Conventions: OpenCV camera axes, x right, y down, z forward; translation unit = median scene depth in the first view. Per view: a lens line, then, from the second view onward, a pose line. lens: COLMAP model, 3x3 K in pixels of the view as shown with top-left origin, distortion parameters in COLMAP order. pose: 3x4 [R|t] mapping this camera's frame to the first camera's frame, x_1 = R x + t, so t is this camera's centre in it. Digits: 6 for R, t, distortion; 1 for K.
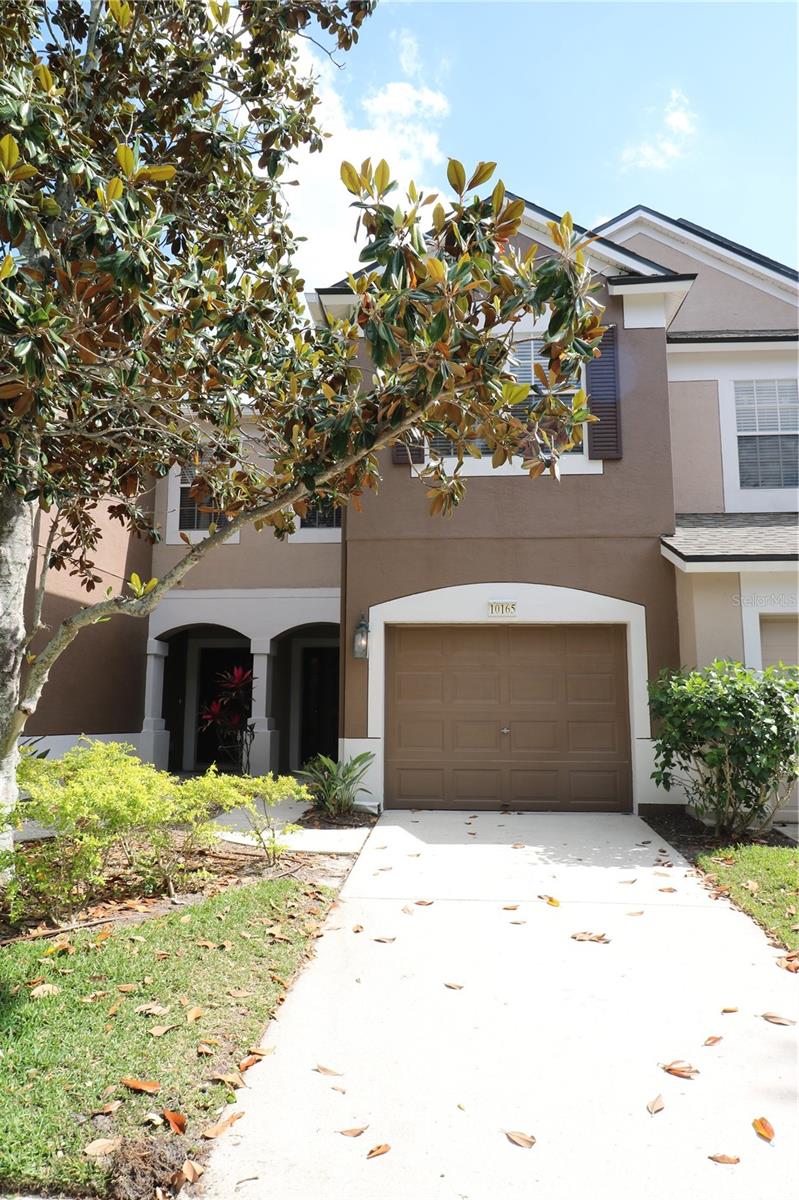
lens RADIAL K [[800.4, 0, 400.0], [0, 800.4, 597.7], [0, 0, 1]] dist [0.000473, 0.000032]
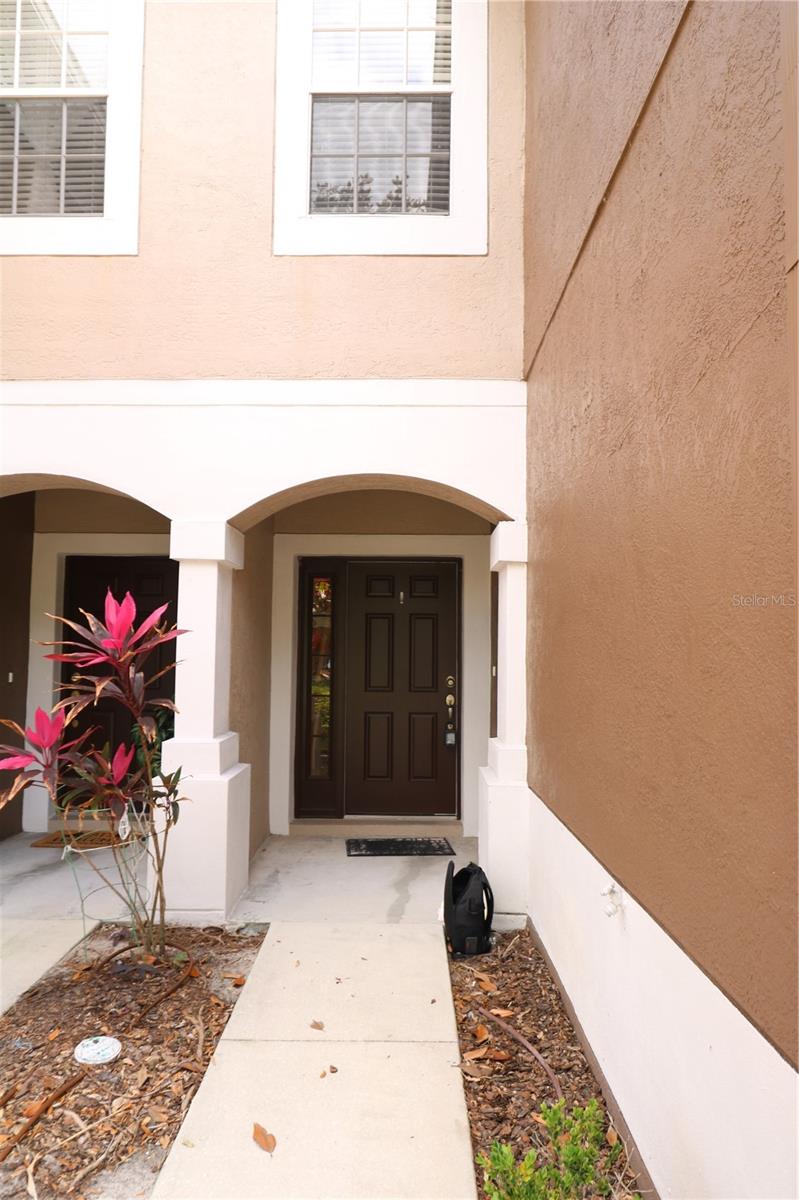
lens RADIAL K [[800.4, 0, 398.4], [0, 800.4, 601.3], [0, 0, 1]] dist [0.000473, 0.000032]
pose [[0.997797, 0.006771, 0.065992, -0.113653], [-0.011406, 0.997474, 0.070112, 0.064082], [-0.065350, -0.070710, 0.995354, 0.665560]]
